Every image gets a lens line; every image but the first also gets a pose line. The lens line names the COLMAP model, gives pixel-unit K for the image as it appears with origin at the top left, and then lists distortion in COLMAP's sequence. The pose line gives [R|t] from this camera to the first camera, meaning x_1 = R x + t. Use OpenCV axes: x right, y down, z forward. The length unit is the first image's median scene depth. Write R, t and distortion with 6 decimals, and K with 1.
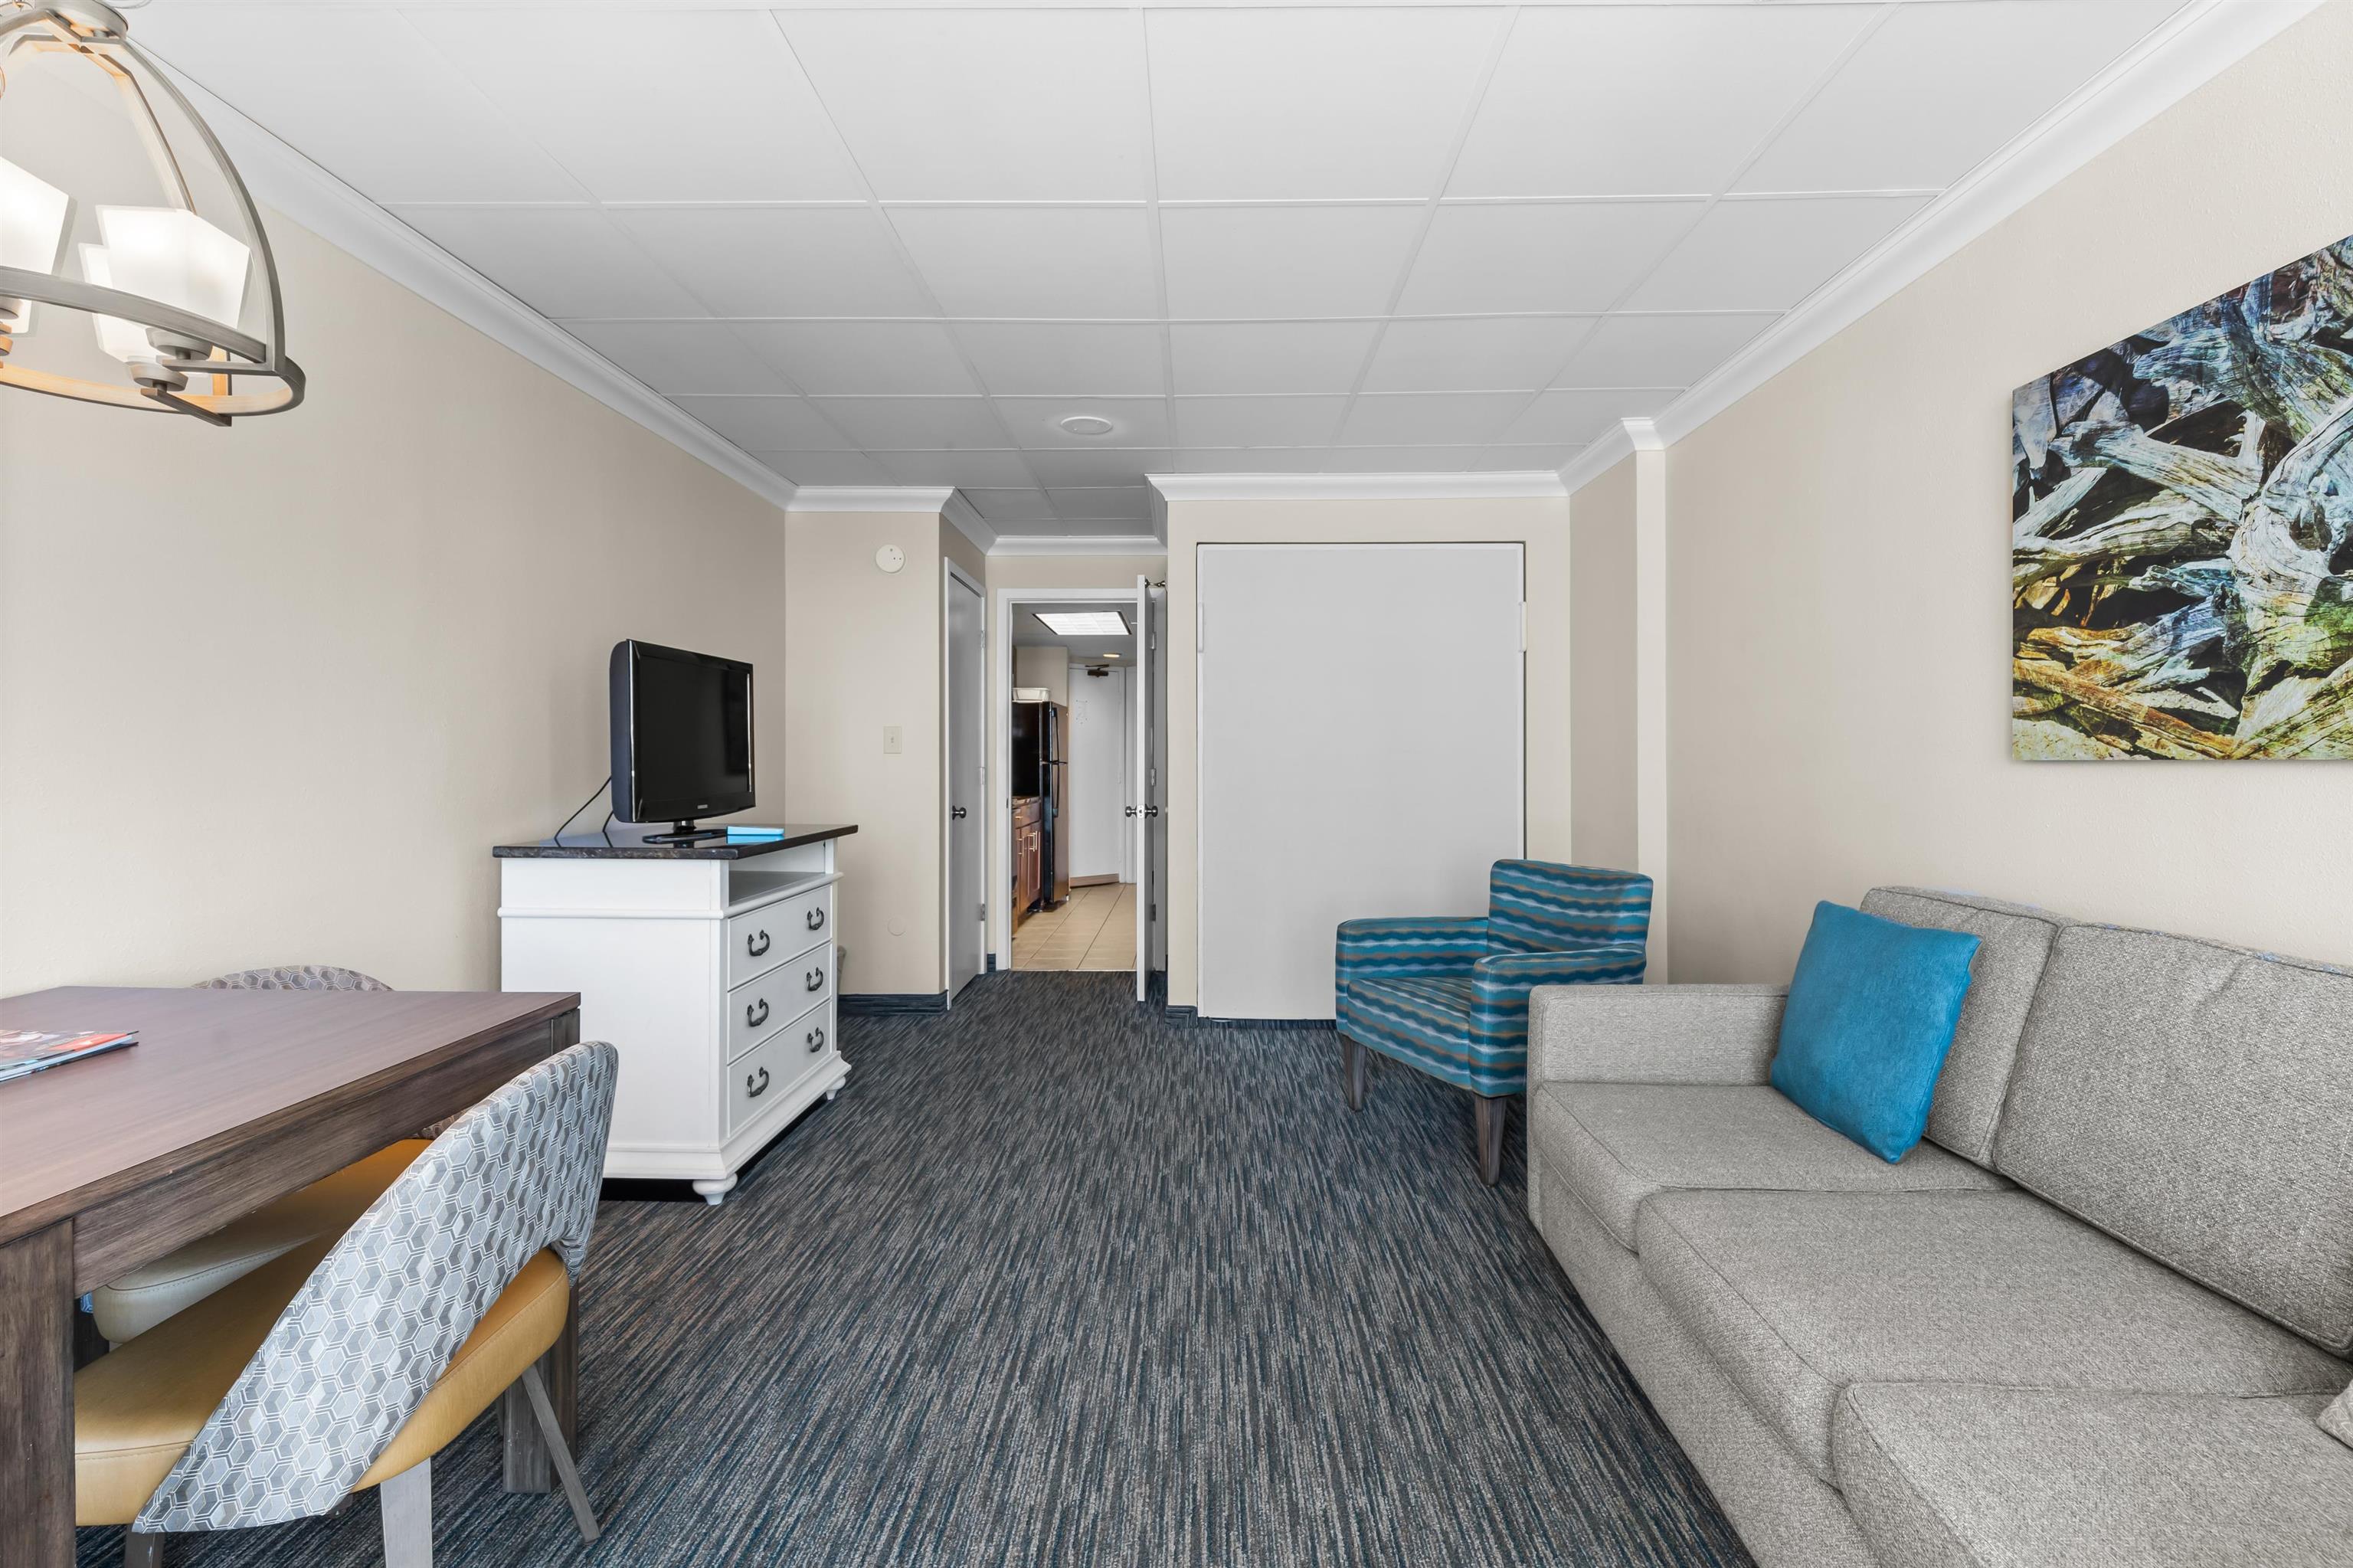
lens RADIAL K [[1080.9, 0, 1166.0], [0, 1080.9, 765.8], [0, 0, 1]] dist [-0.000070, -0.001237]
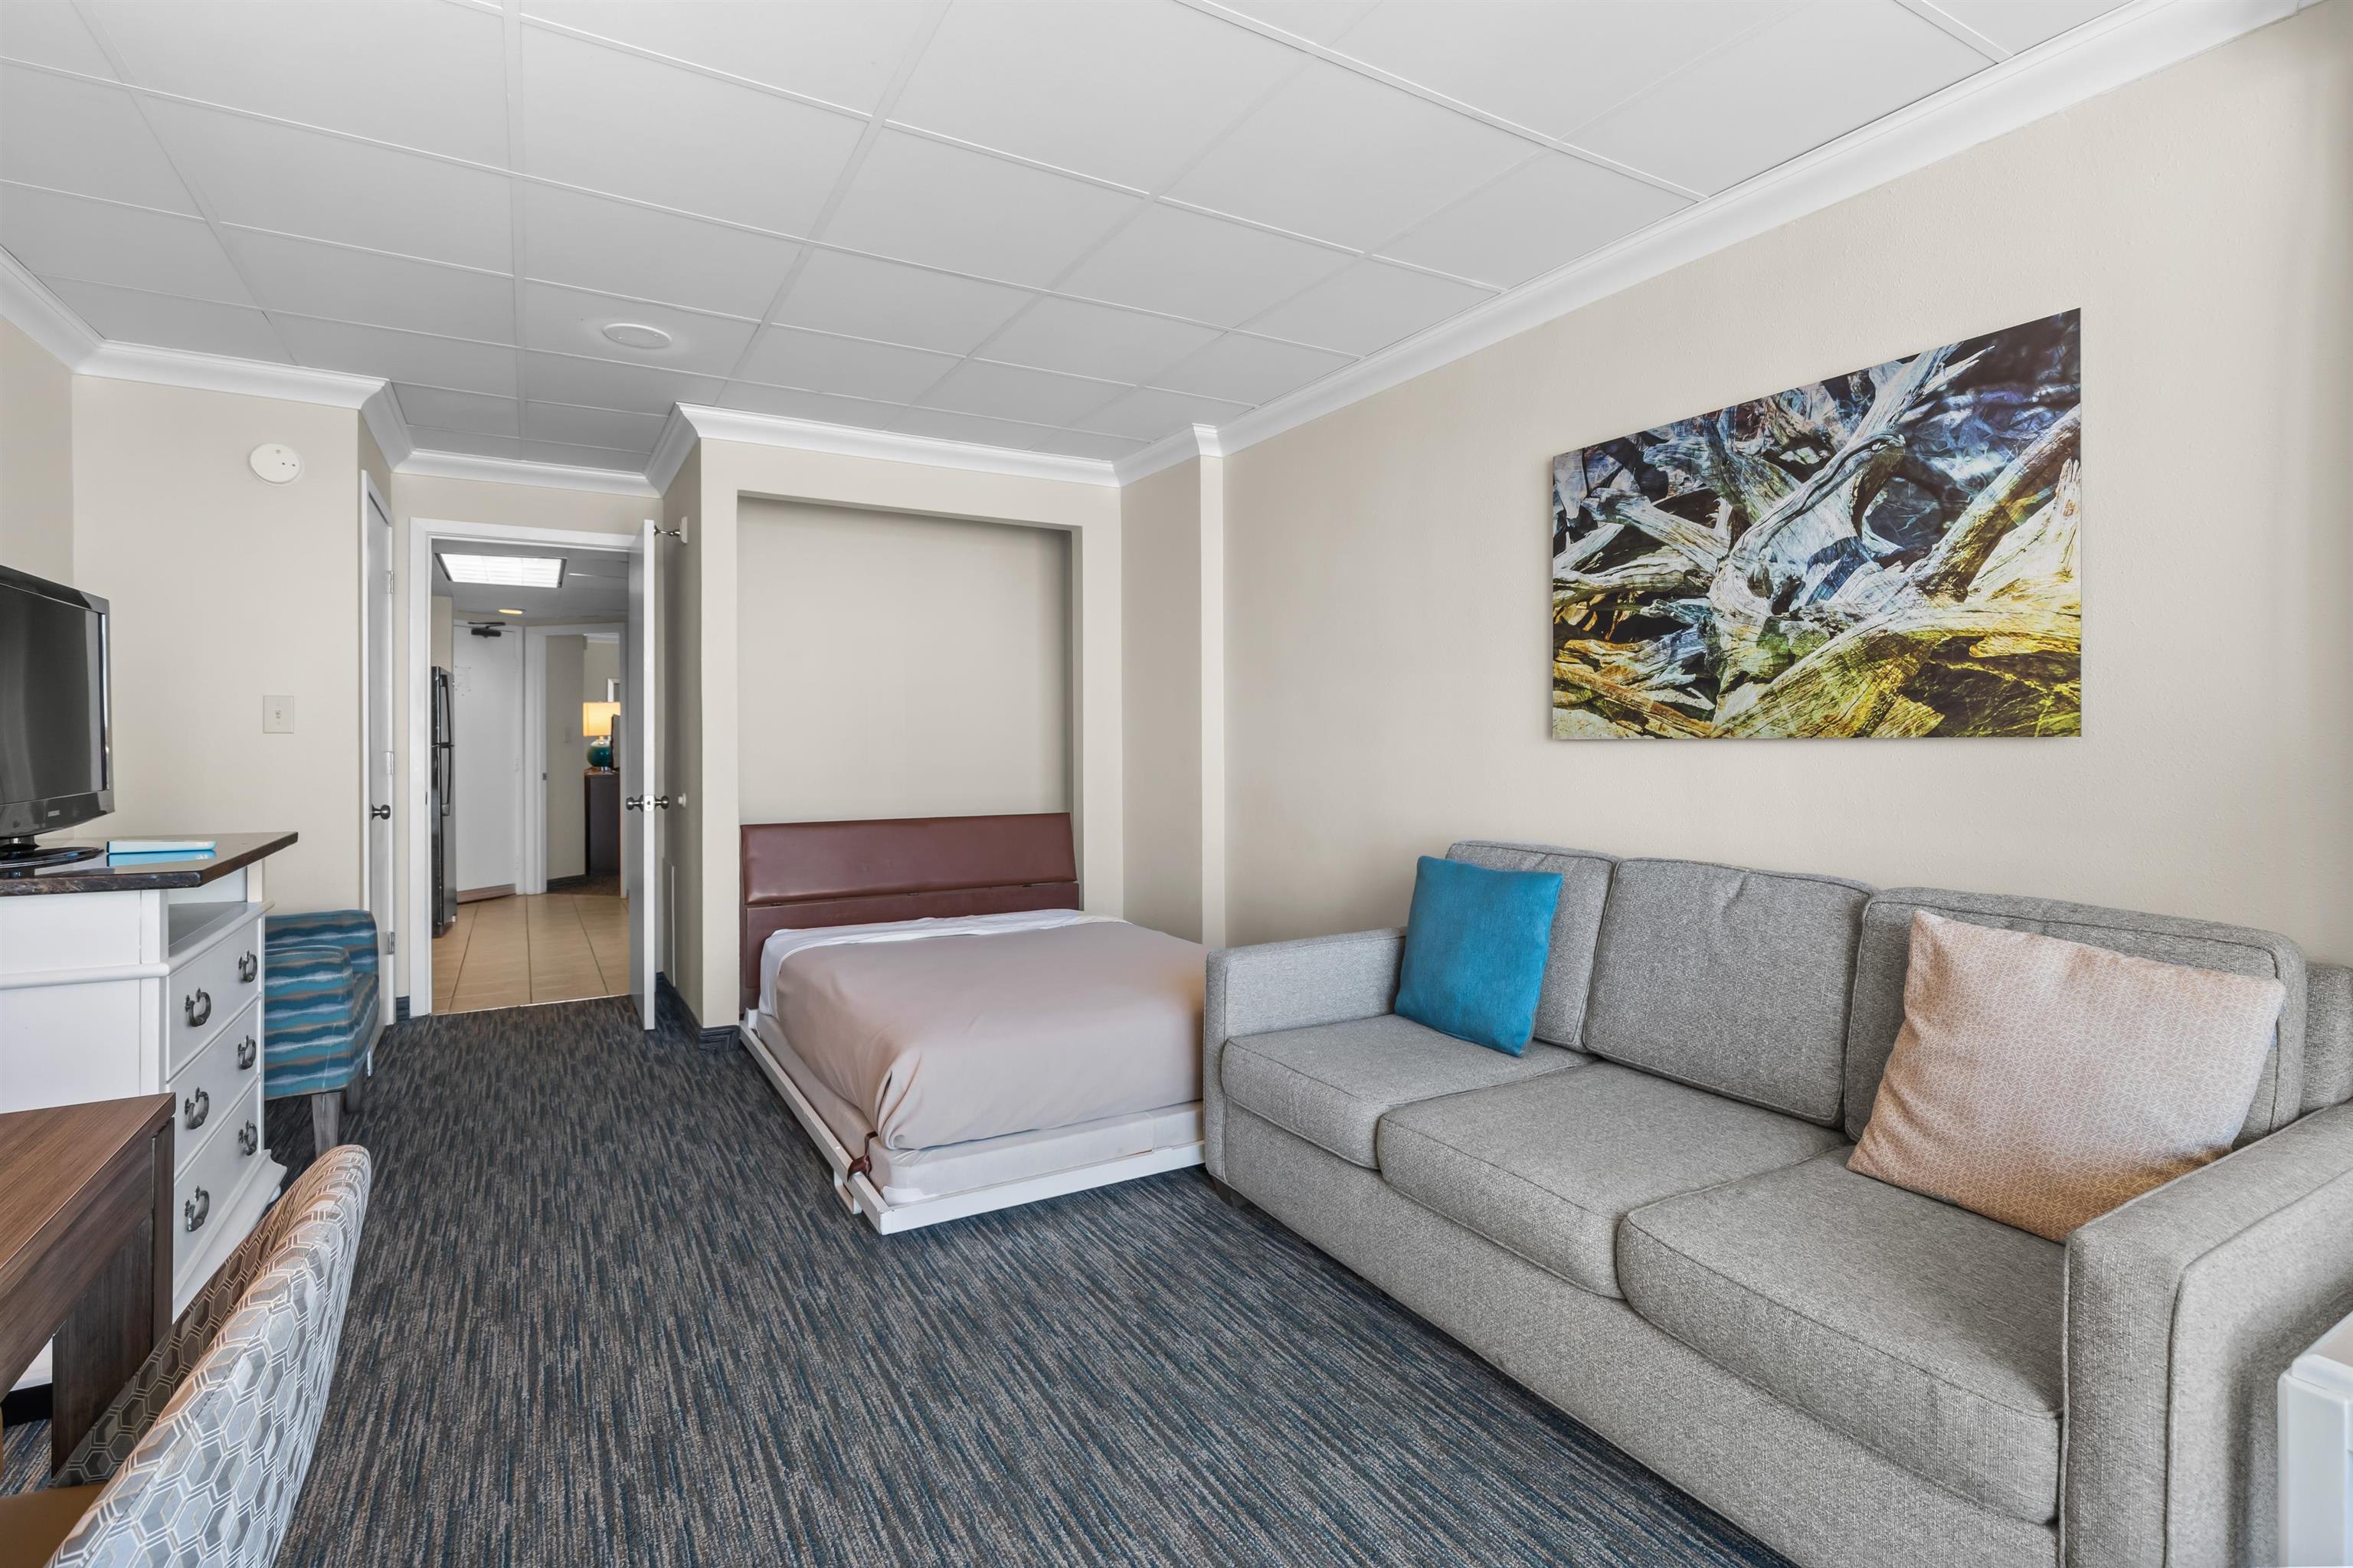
lens RADIAL K [[1134.5, 0, 1209.6], [0, 1134.5, 751.8], [0, 0, 1]] dist [-0.001866, 0.000303]
pose [[0.845422, -0.007077, 0.534052, -0.331935], [0.005100, 0.999974, 0.005179, 0.000511], [-0.534075, -0.001654, 0.845436, 0.067052]]
